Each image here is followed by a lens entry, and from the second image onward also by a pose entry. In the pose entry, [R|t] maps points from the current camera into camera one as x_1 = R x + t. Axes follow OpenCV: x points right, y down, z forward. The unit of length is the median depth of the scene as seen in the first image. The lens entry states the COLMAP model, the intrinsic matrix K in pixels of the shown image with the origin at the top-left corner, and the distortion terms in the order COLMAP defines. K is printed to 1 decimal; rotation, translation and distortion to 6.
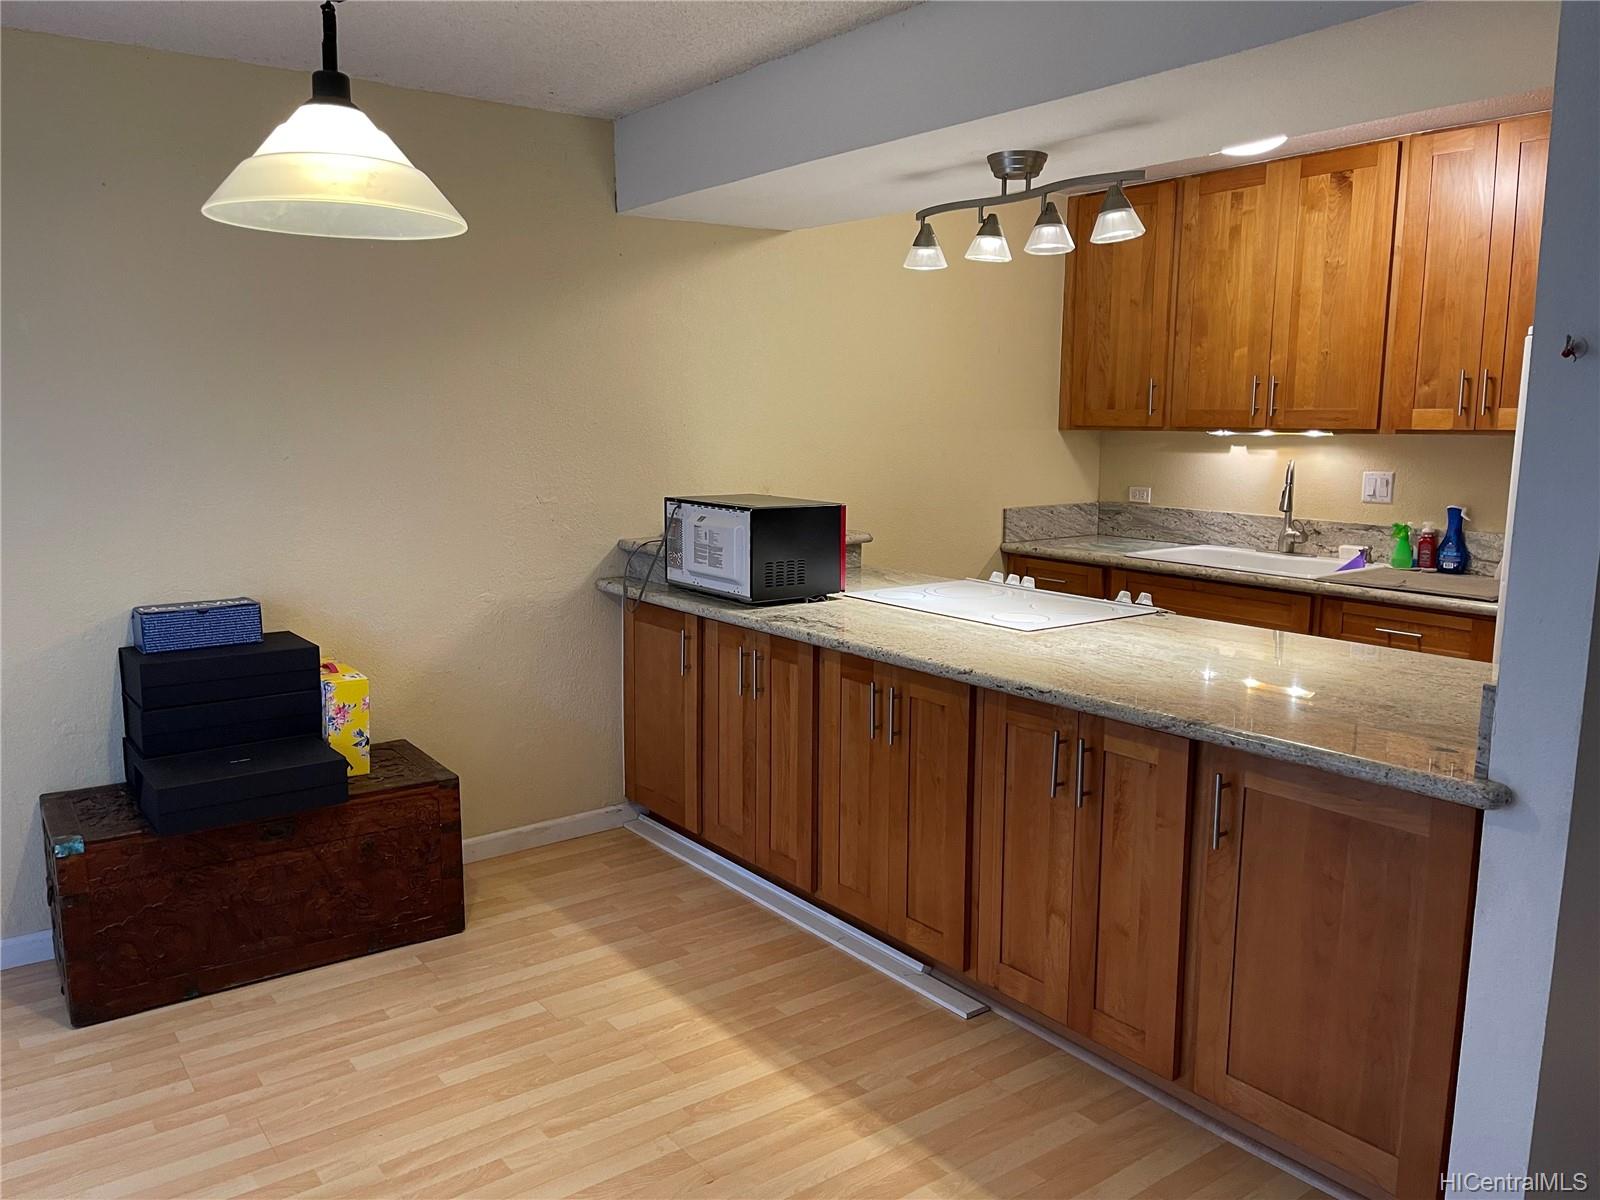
lens RADIAL K [[1204.2, 0, 800.0], [0, 1204.2, 600.0], [0, 0, 1]] dist [0.066345, -0.090891]
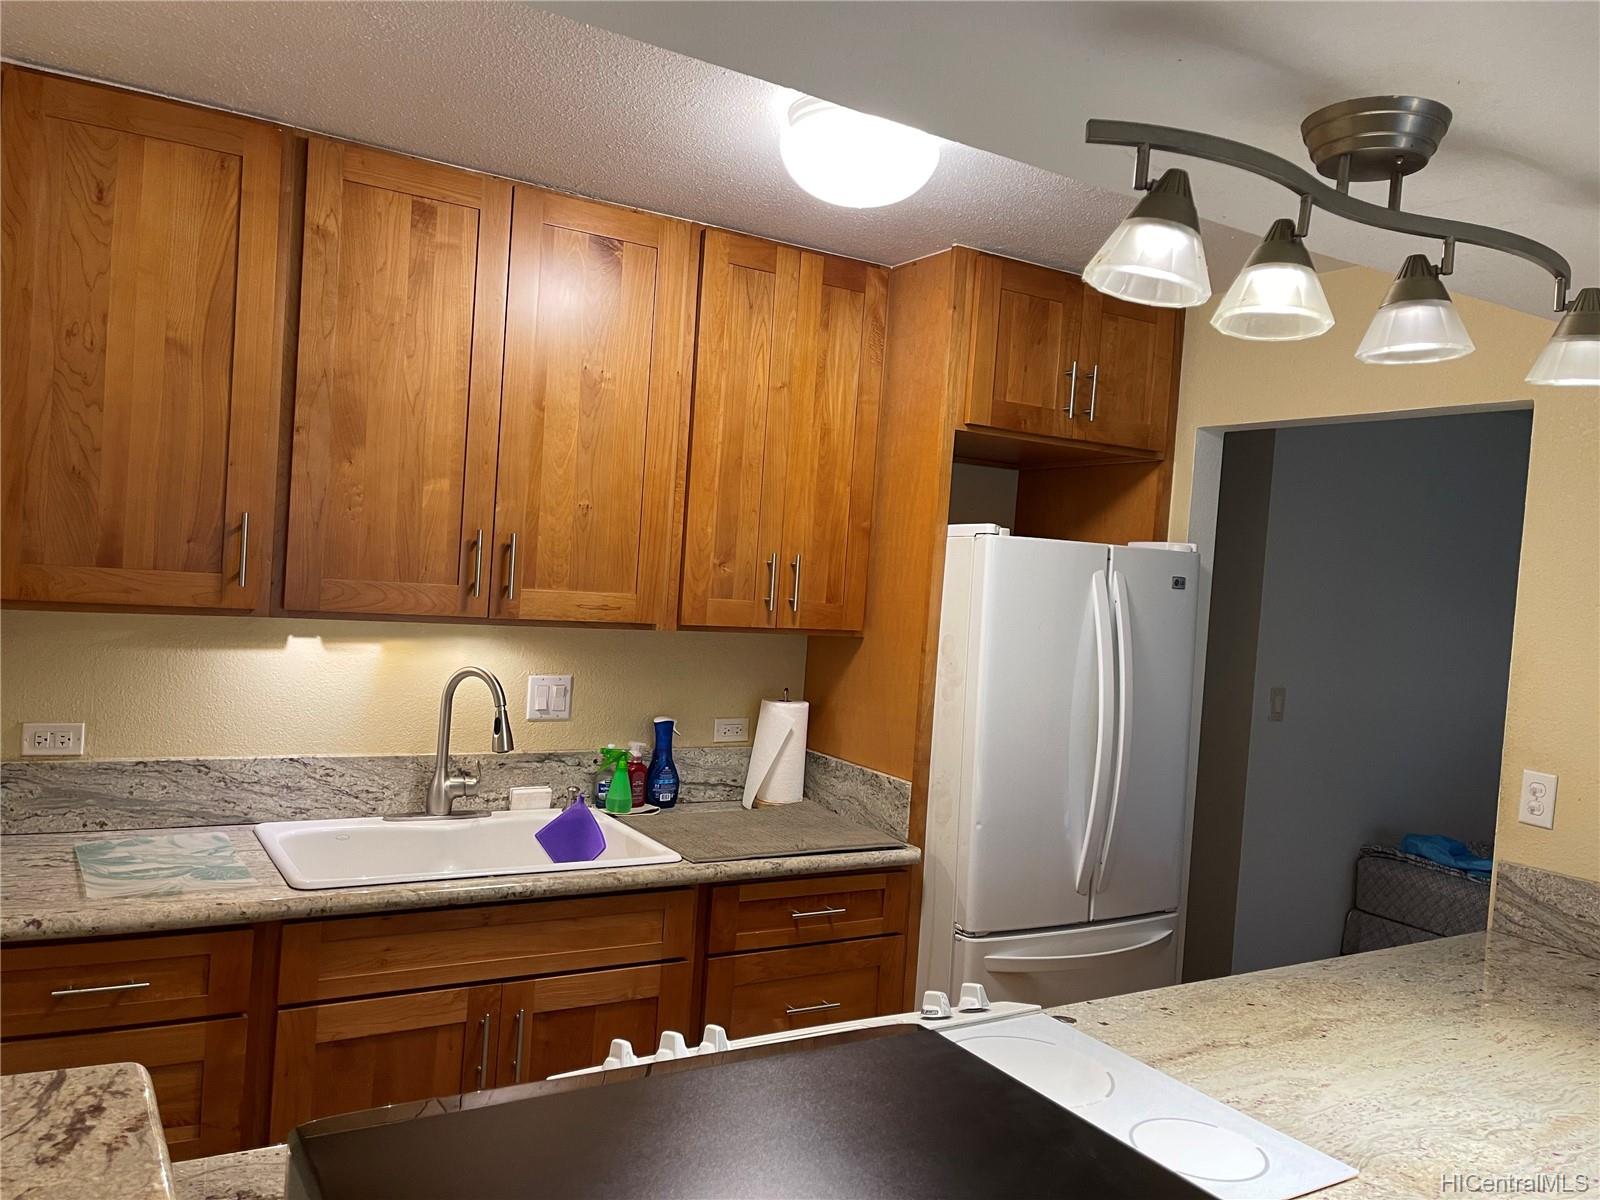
lens RADIAL K [[1204.2, 0, 800.0], [0, 1204.2, 600.0], [0, 0, 1]] dist [0.066345, -0.090891]
pose [[0.090104, -0.021936, 0.995691, -0.275096], [0.086763, 0.996129, 0.014094, -0.208404], [-0.992146, 0.085119, 0.091658, 1.138146]]
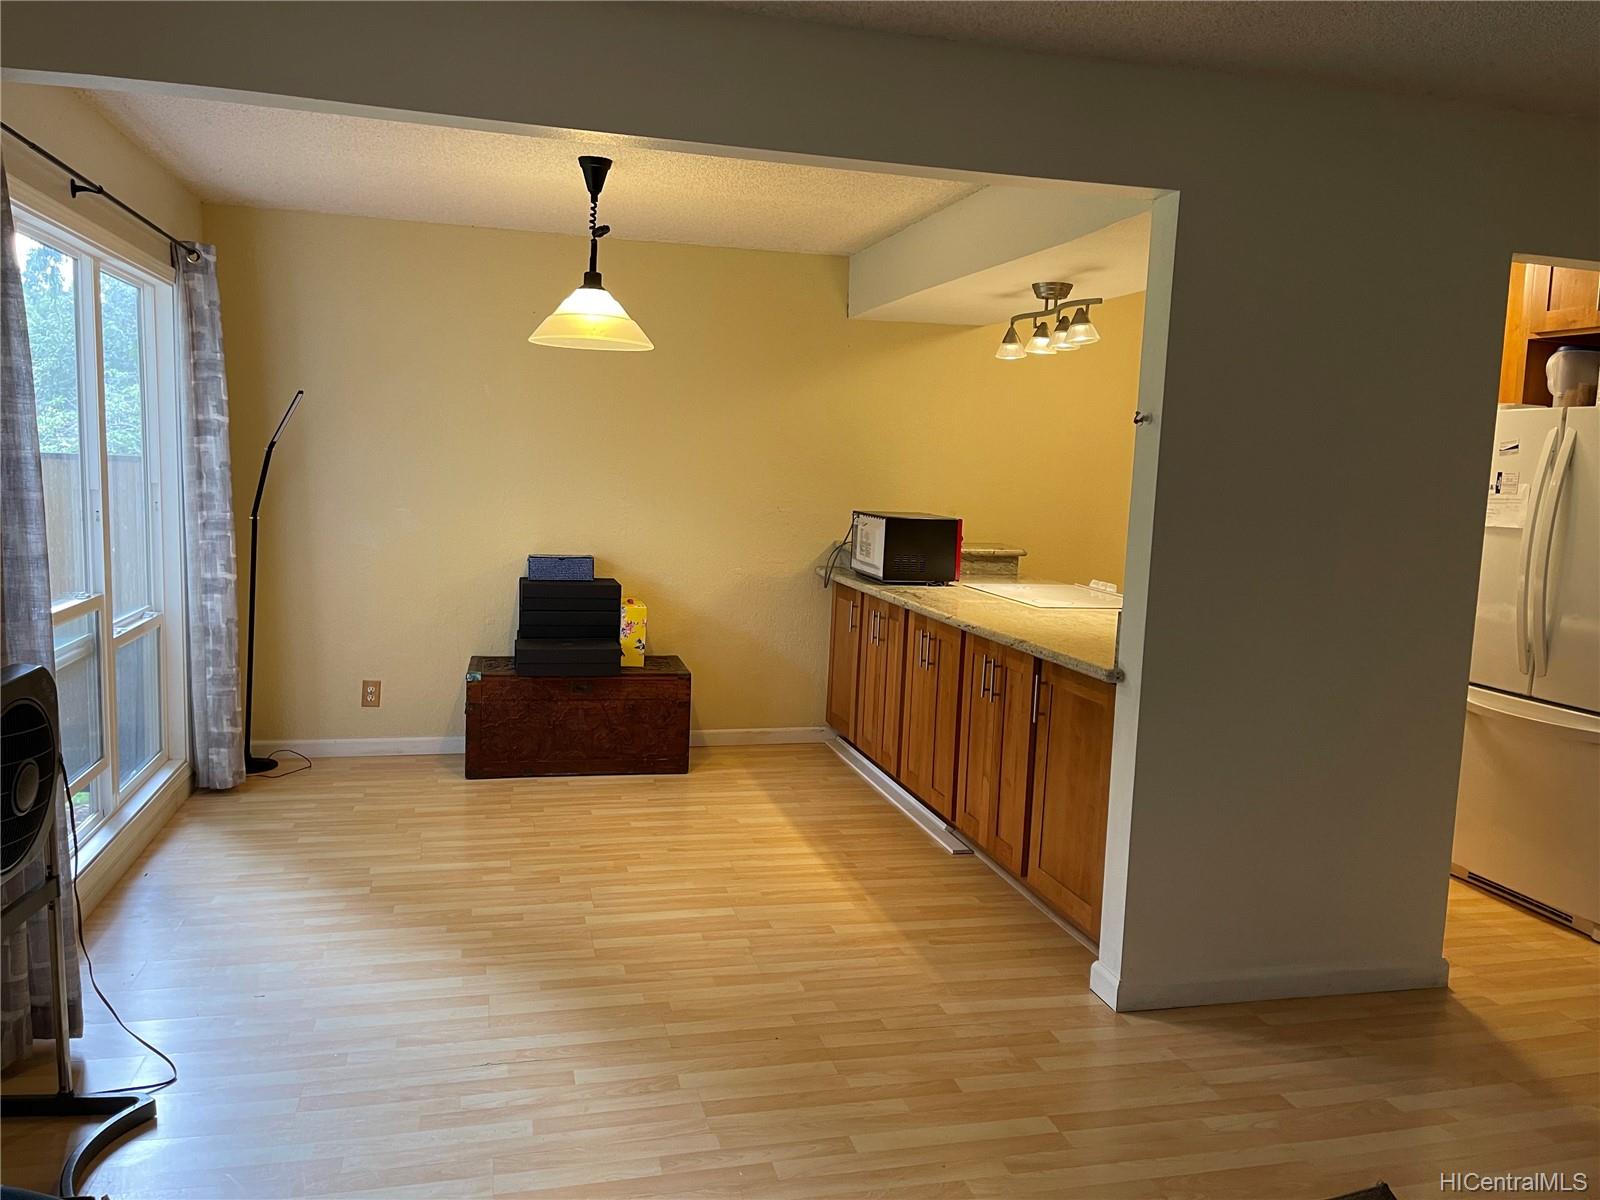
lens RADIAL K [[1204.2, 0, 800.0], [0, 1204.2, 600.0], [0, 0, 1]] dist [0.066345, -0.090891]
pose [[0.923257, 0.075815, -0.376627, 0.442505], [-0.092875, 0.995303, -0.027317, 0.078877], [0.372787, 0.060200, 0.925962, -0.423303]]
